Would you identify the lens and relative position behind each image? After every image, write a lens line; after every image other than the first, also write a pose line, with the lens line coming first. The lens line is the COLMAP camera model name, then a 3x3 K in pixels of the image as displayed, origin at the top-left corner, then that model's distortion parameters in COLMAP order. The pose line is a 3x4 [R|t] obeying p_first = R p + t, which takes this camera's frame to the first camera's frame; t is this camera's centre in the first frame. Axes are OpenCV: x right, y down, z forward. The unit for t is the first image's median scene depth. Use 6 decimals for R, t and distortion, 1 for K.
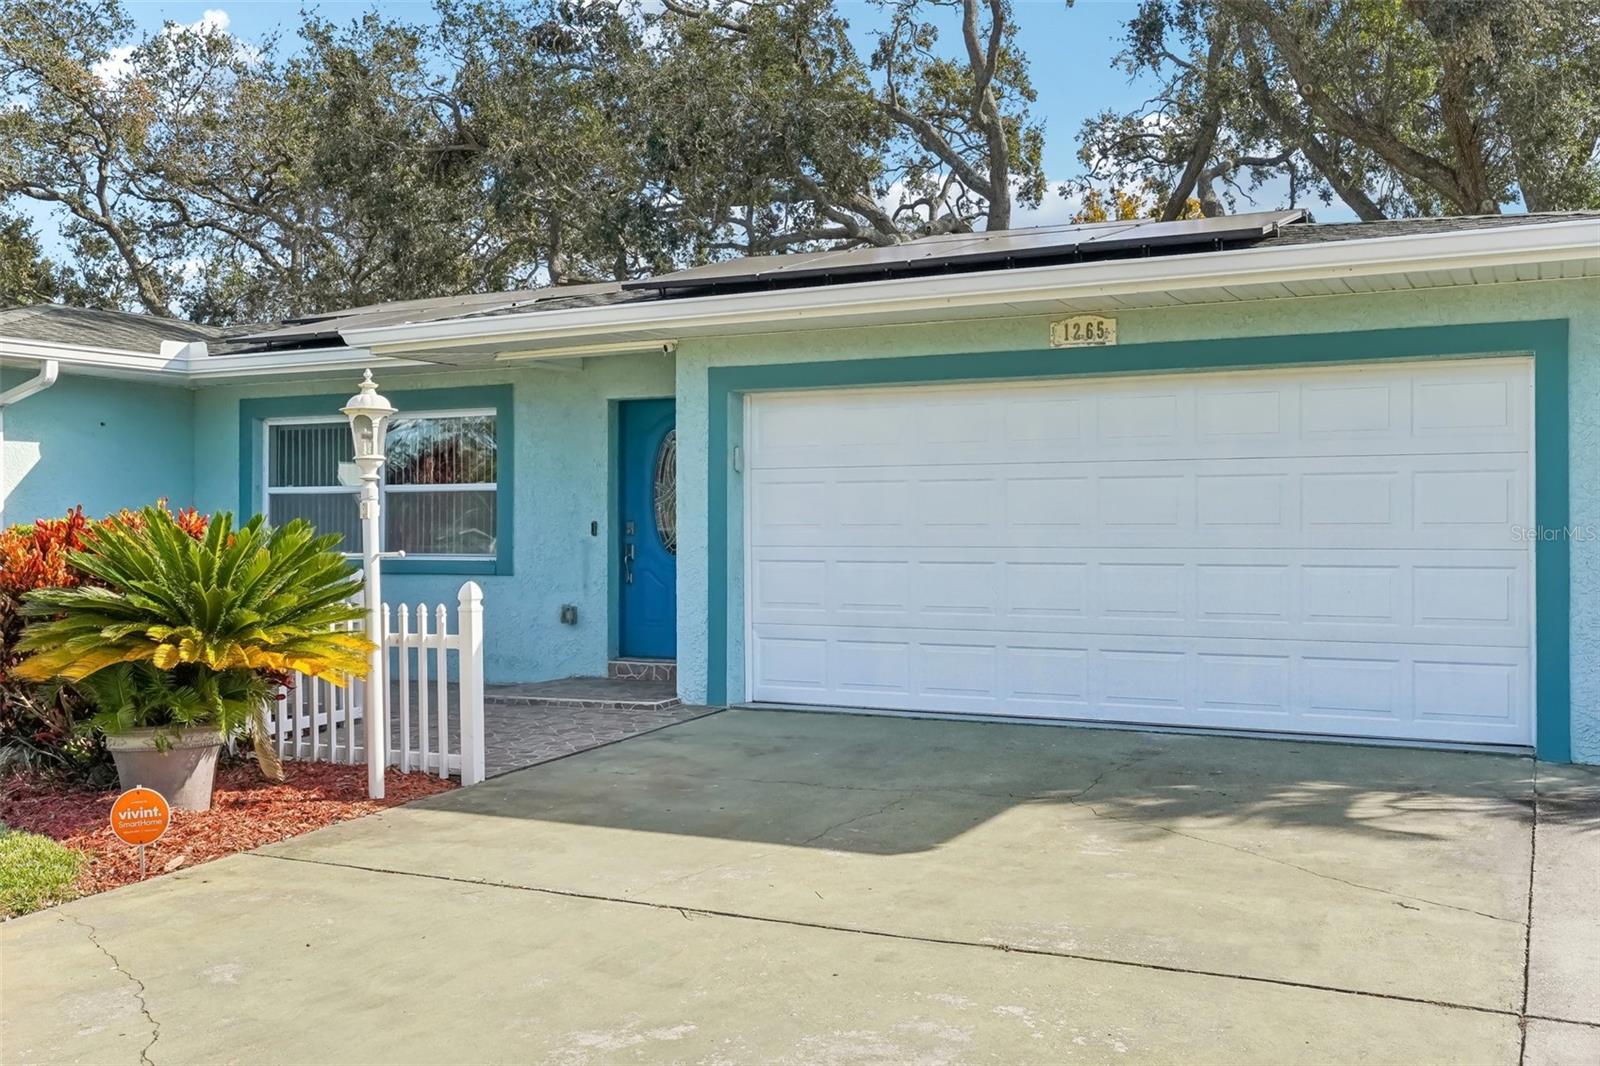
lens RADIAL K [[1512.3, 0, 798.9], [0, 1512.3, 530.1], [0, 0, 1]] dist [-0.019750, 0.000000]
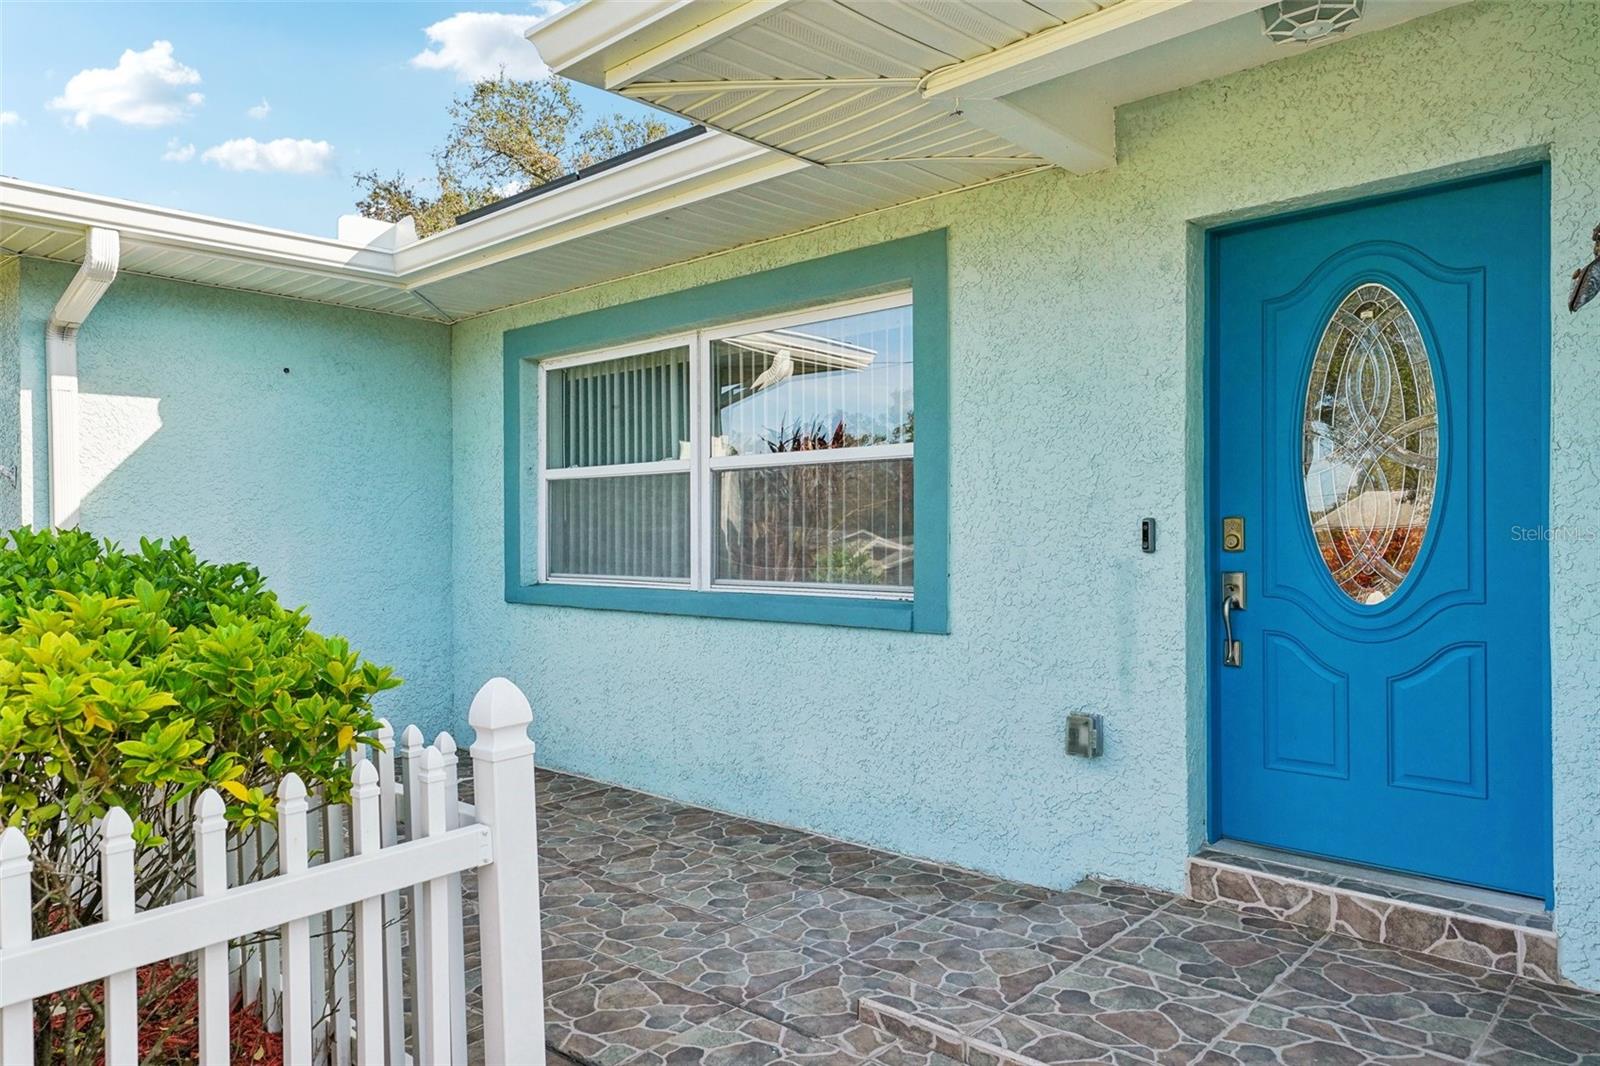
lens RADIAL K [[1130.5, 0, 800.0], [0, 1130.5, 533.9], [0, 0, 1]] dist [0.002702, 0.000144]
pose [[0.963656, -0.004644, -0.267106, -0.143475], [0.005474, 0.999982, 0.002362, -0.002657], [0.267091, -0.003738, 0.963664, 0.665393]]
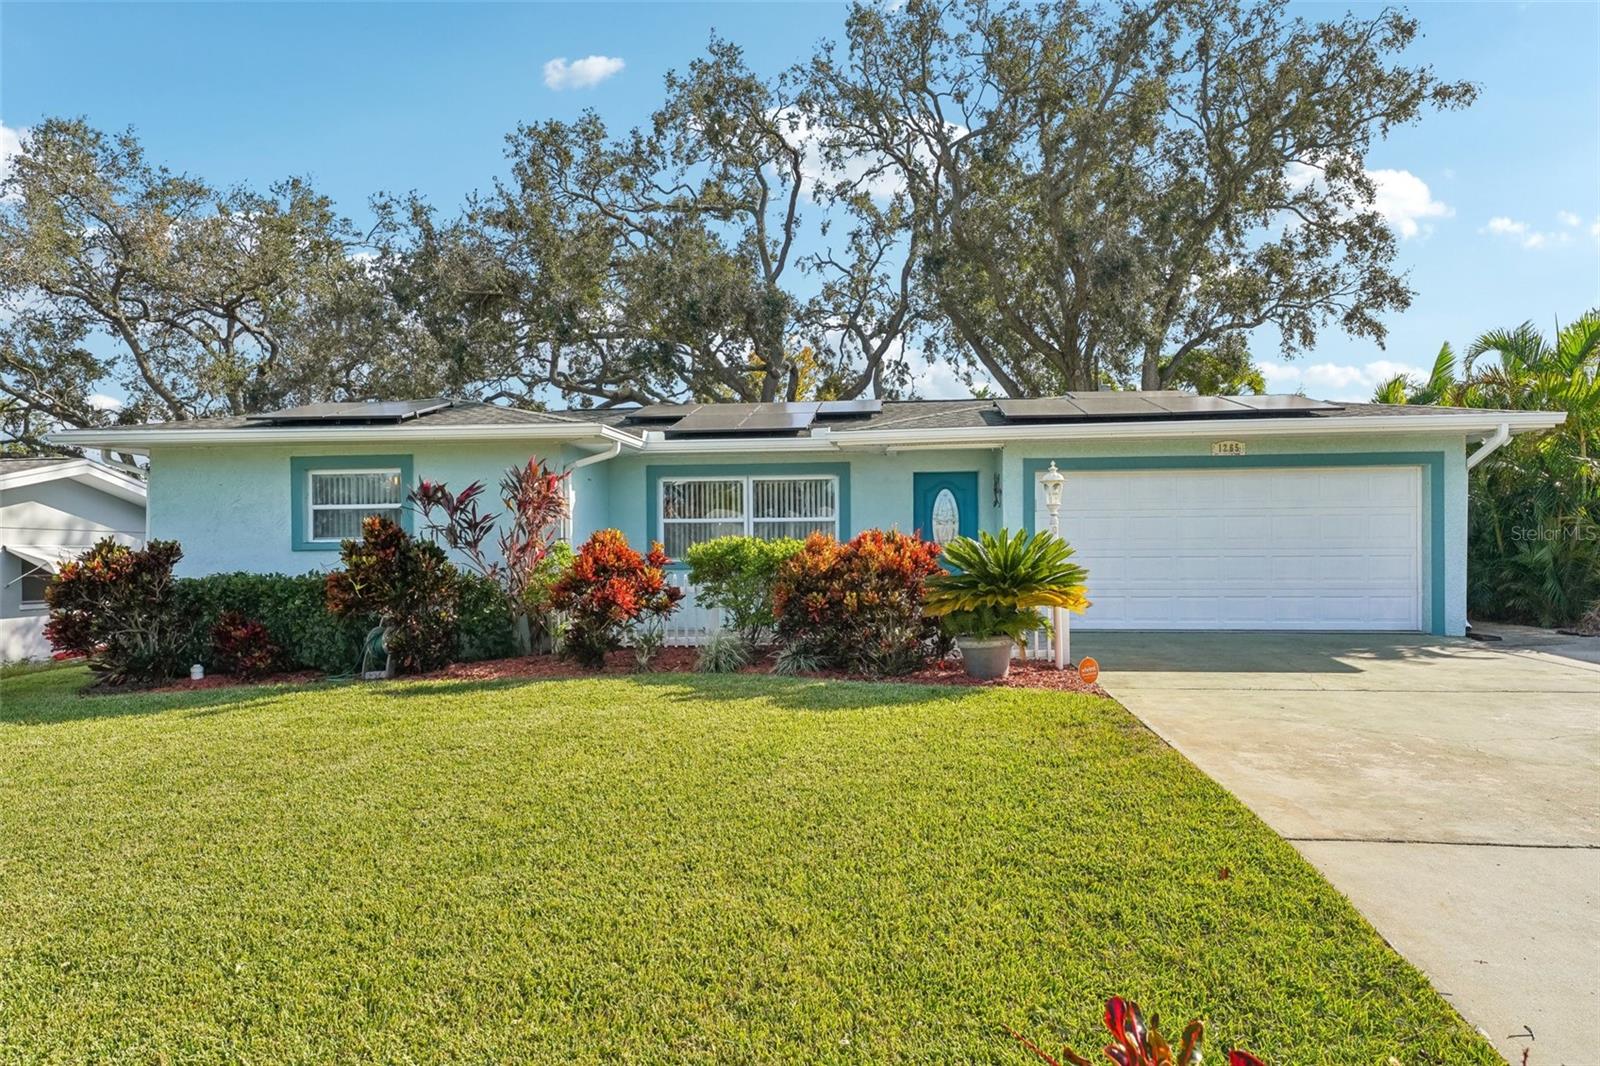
lens RADIAL K [[1022.2, 0, 796.8], [0, 1022.2, 545.8], [0, 0, 1]] dist [-0.008532, -0.004790]
pose [[0.933700, -0.003039, 0.358044, -0.695665], [0.005498, 0.999968, -0.005850, 0.009565], [-0.358015, 0.007431, 0.933686, -0.104414]]
